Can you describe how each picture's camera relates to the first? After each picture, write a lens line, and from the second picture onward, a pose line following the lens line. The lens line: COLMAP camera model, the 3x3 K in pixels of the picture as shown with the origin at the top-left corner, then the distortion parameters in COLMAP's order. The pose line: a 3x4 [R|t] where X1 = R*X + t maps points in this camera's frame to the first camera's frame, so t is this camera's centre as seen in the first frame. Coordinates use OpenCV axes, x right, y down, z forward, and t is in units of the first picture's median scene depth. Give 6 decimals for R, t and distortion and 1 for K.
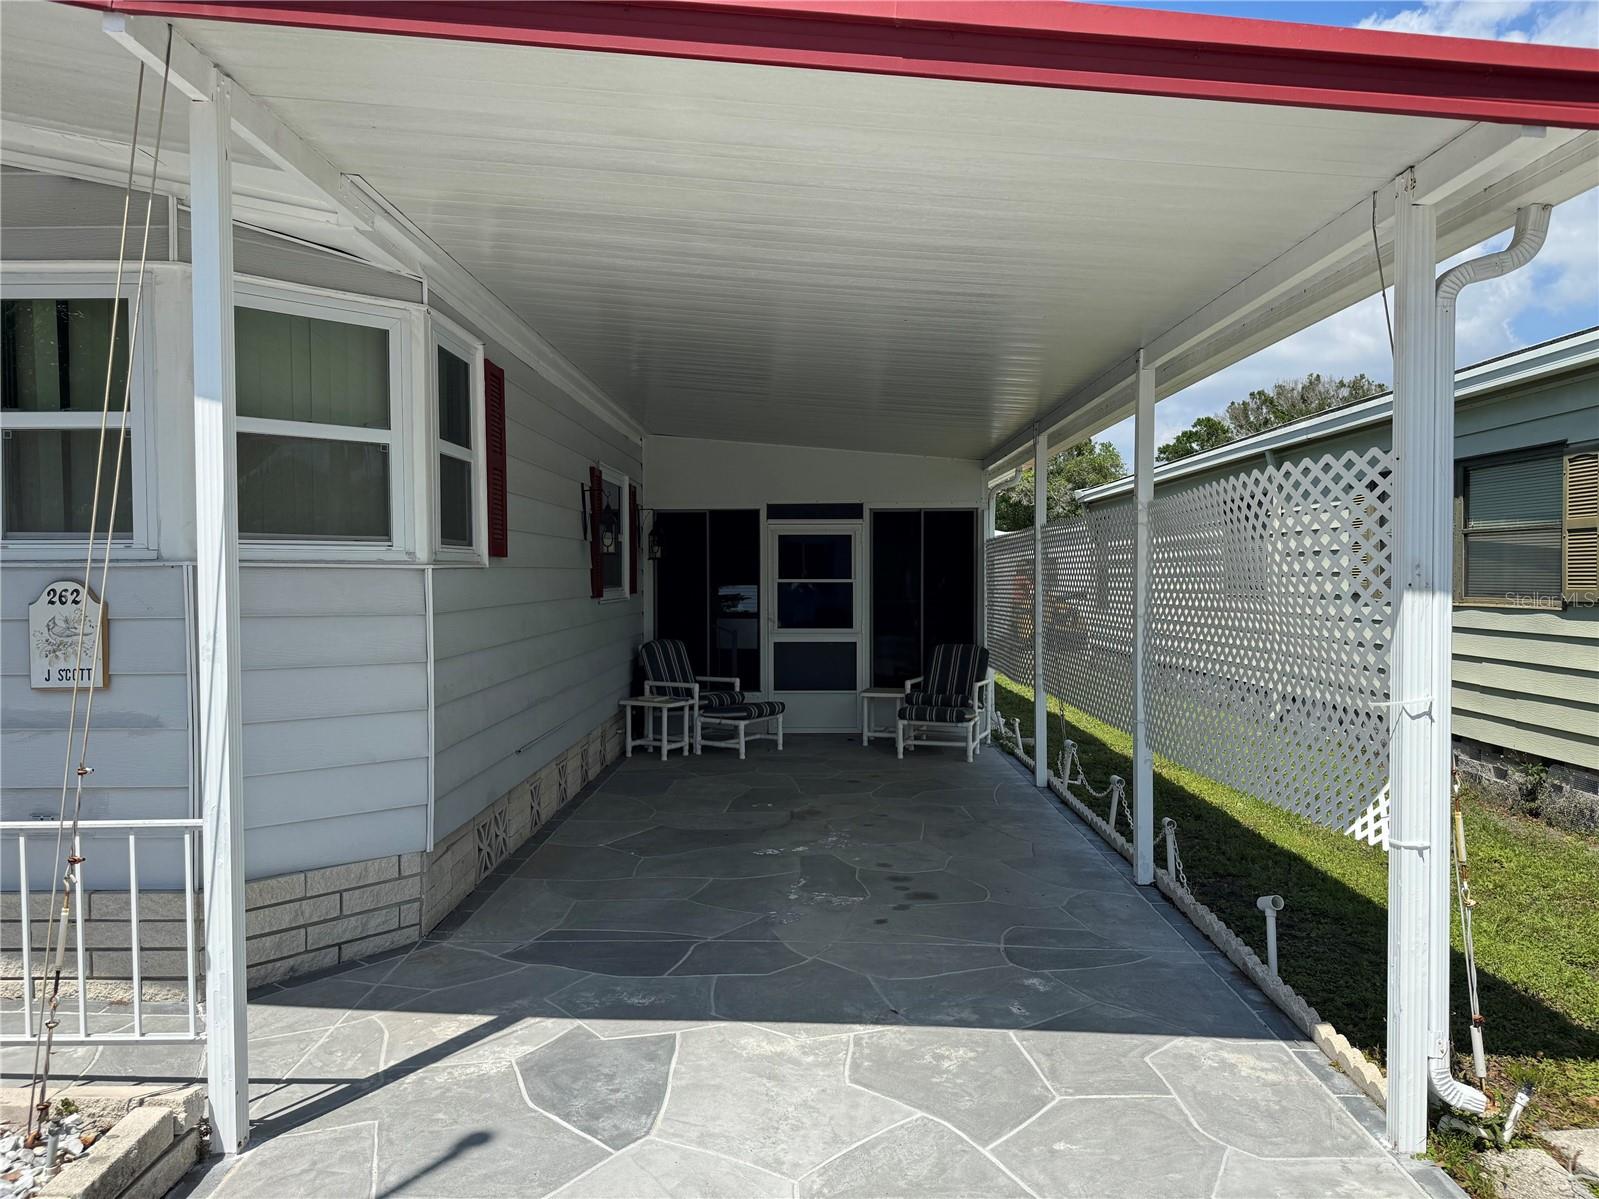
lens RADIAL K [[1127.5, 0, 791.2], [0, 1127.5, 607.6], [0, 0, 1]] dist [0.112755, -0.144911]
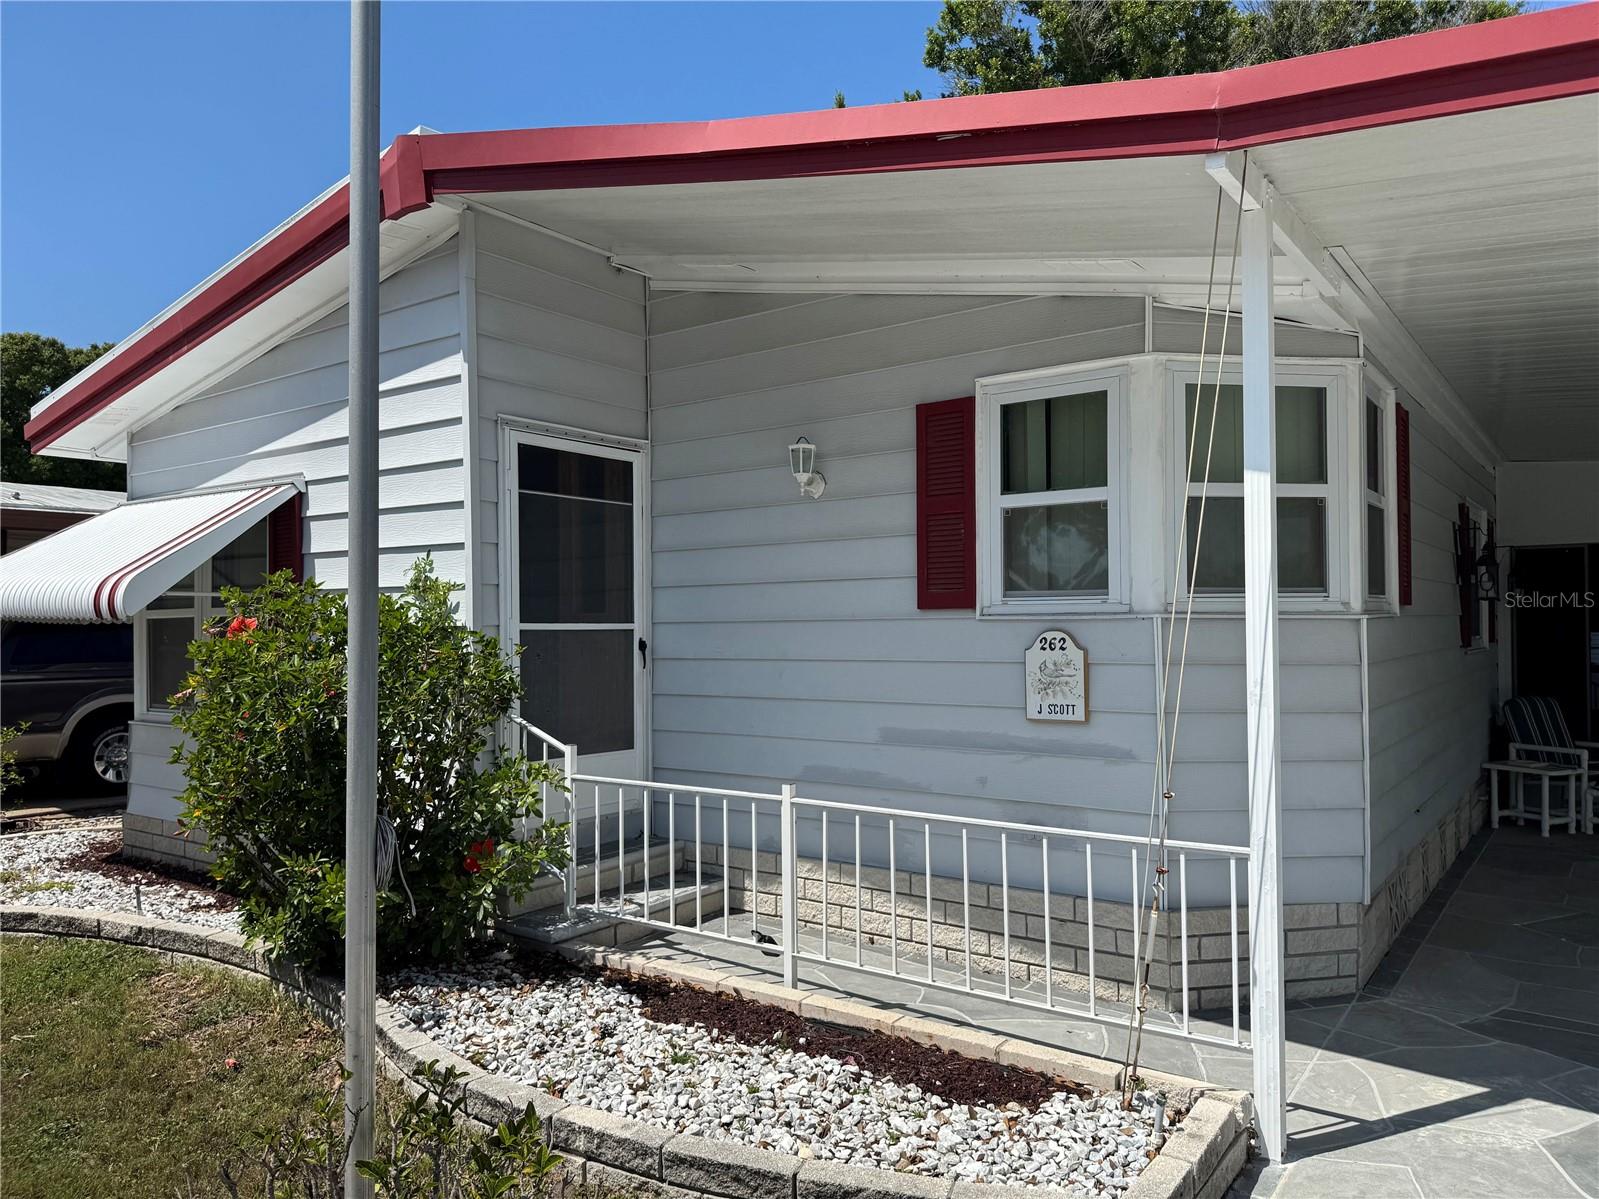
lens RADIAL K [[1120.7, 0, 793.5], [0, 1120.7, 607.6], [0, 0, 1]] dist [0.072371, -0.079218]
pose [[0.814782, -0.009946, -0.579682, -0.153303], [-0.013717, 0.999242, -0.036424, -0.000768], [0.579605, 0.037629, 0.814029, -0.103523]]
